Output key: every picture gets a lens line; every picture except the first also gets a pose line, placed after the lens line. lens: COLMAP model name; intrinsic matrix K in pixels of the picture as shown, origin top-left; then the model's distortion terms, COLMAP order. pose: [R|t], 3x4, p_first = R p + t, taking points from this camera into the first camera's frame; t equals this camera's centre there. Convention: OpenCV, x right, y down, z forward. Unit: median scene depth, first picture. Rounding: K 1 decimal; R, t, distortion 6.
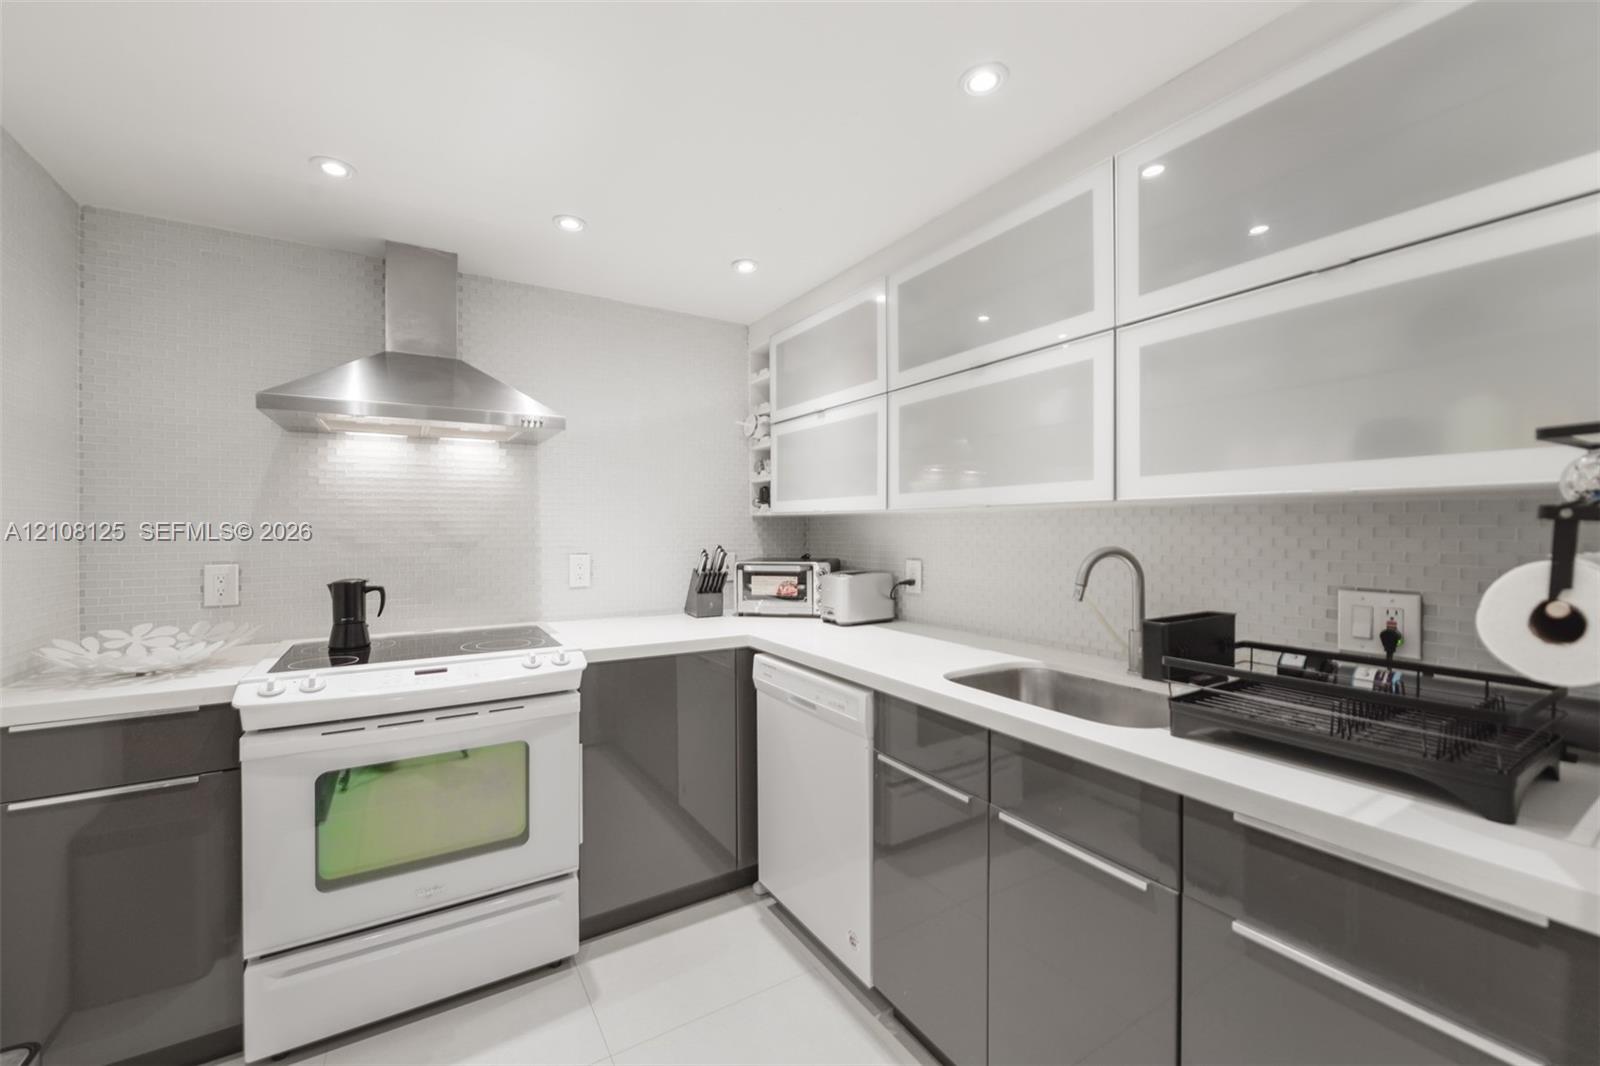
lens RADIAL K [[633.8, 0, 790.4], [0, 633.8, 525.9], [0, 0, 1]] dist [0.001177, -0.003089]
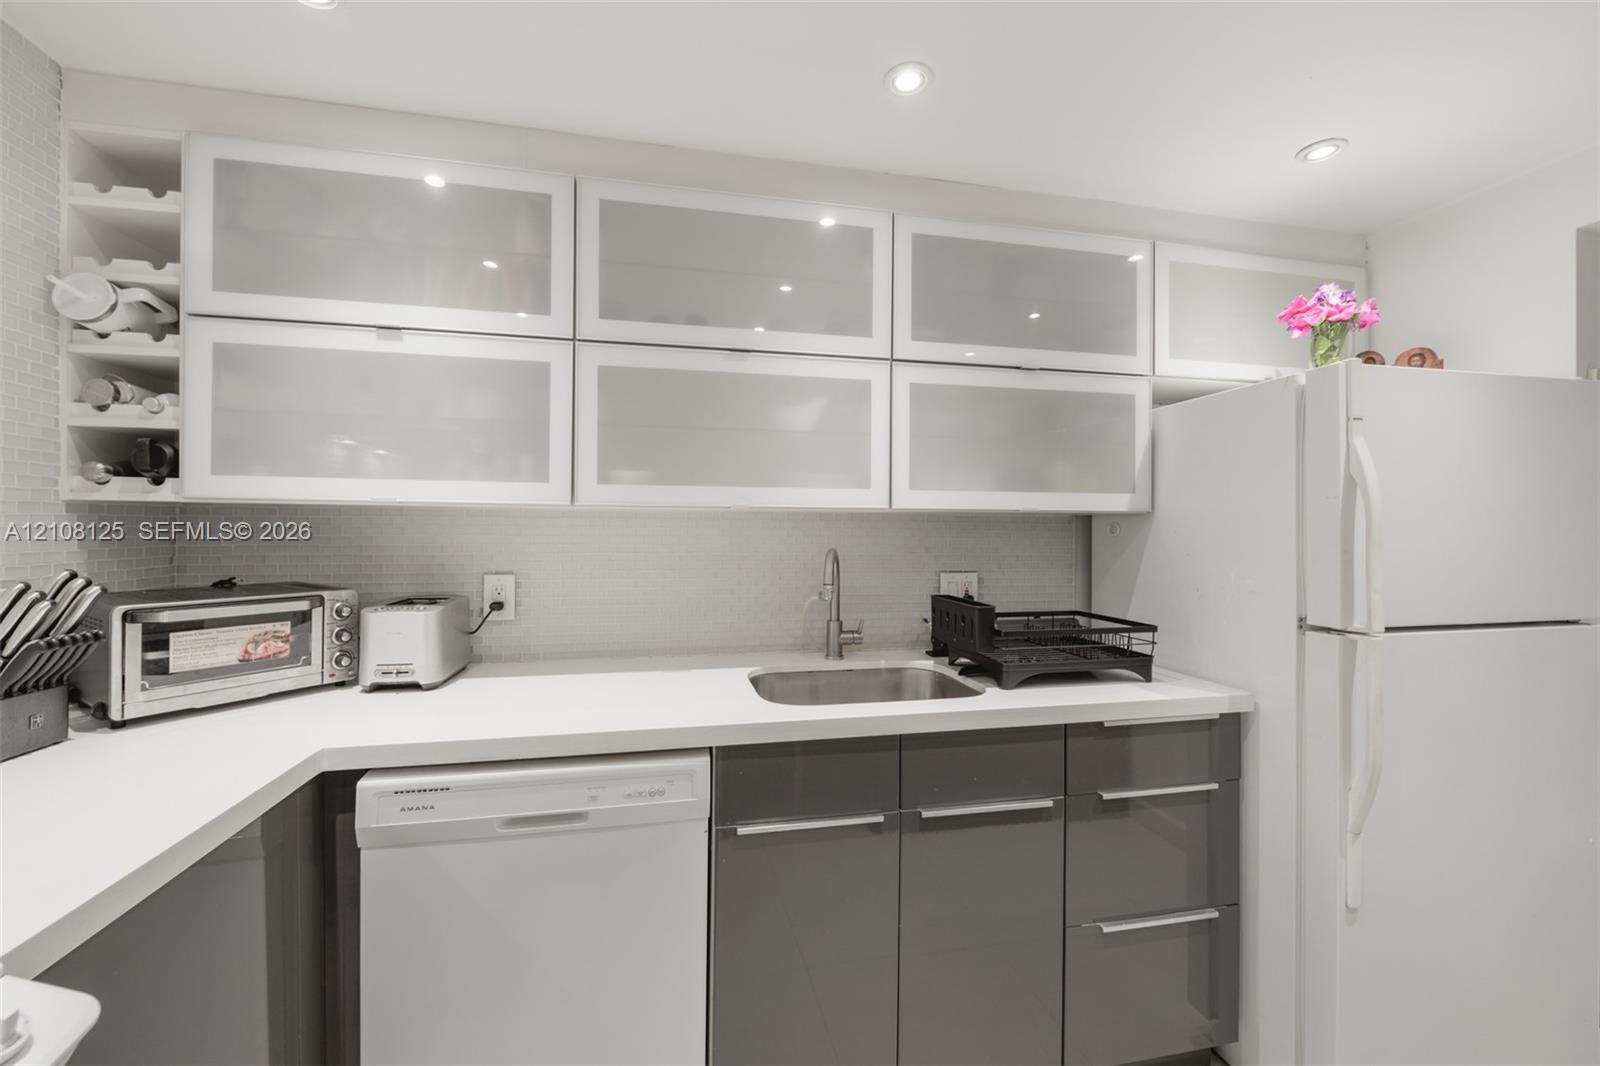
lens RADIAL K [[633.8, 0, 790.4], [0, 633.8, 525.9], [0, 0, 1]] dist [0.001177, -0.003089]
pose [[0.332306, 0.006068, 0.943152, -0.410718], [-0.010032, 0.999945, -0.002899, -0.002132], [-0.943118, -0.008498, 0.332349, 0.502921]]
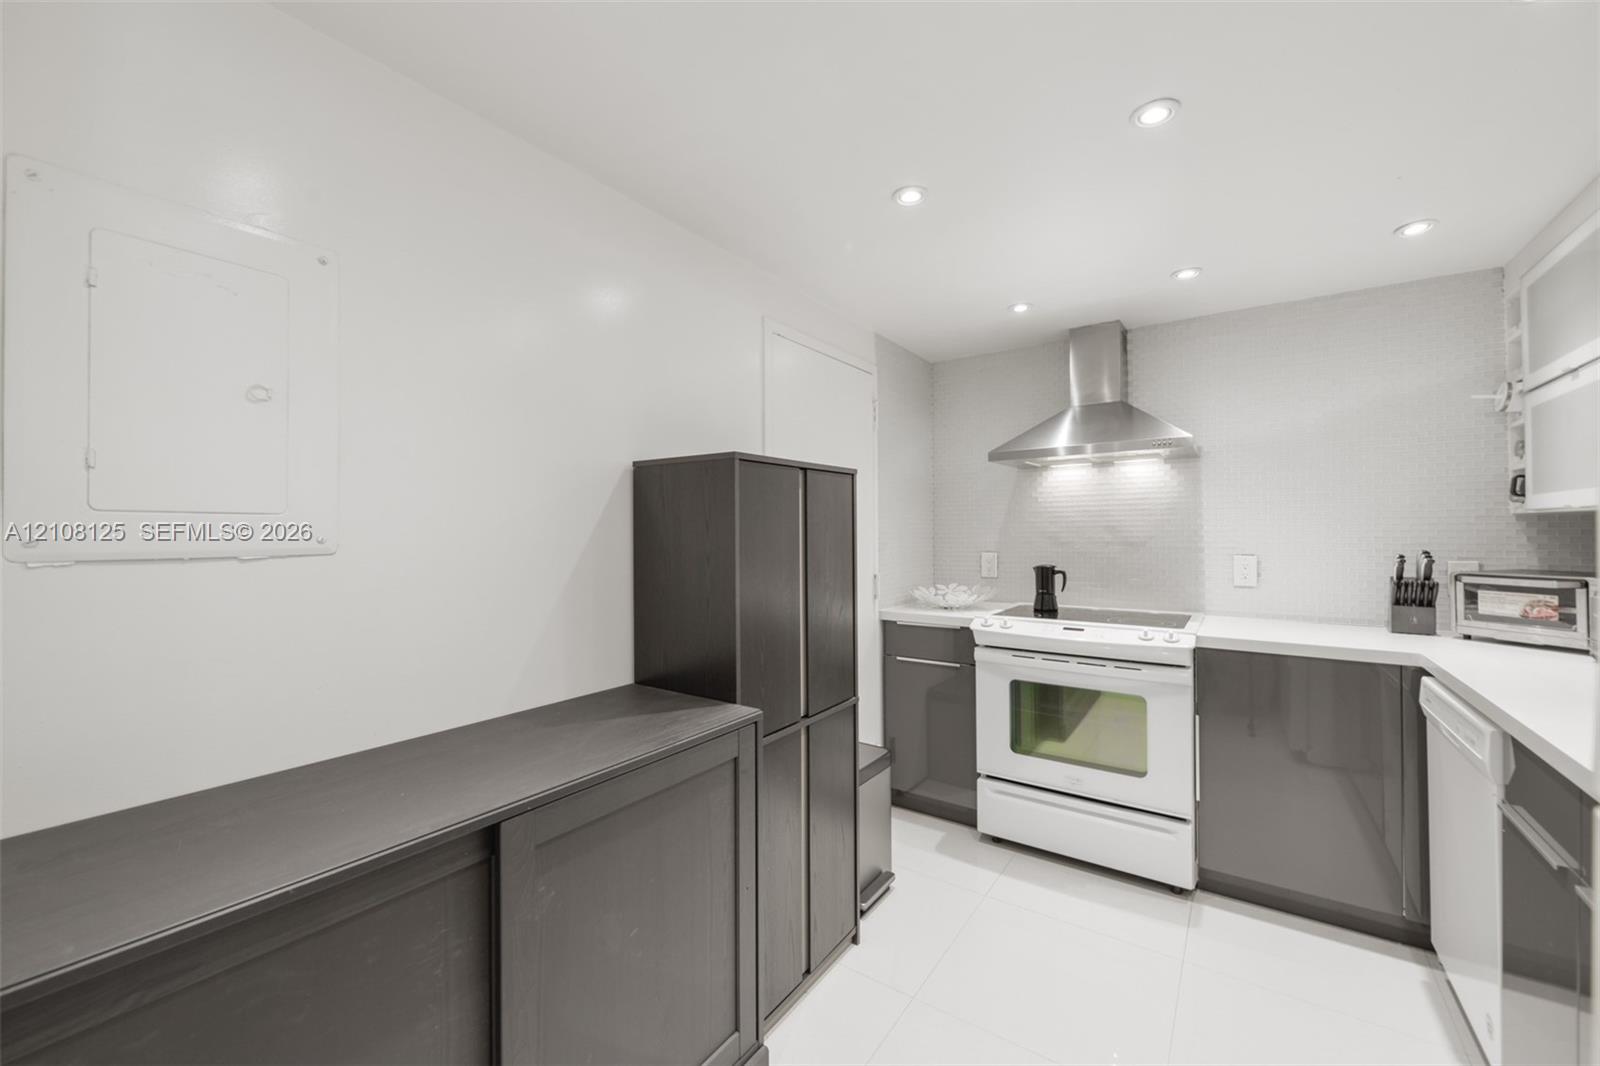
lens RADIAL K [[633.8, 0, 790.4], [0, 633.8, 525.9], [0, 0, 1]] dist [0.001177, -0.003089]
pose [[0.394148, -0.009035, -0.919002, 0.392046], [0.004961, 0.999958, -0.007703, 0.000188], [0.919033, -0.001523, 0.394177, -0.131010]]
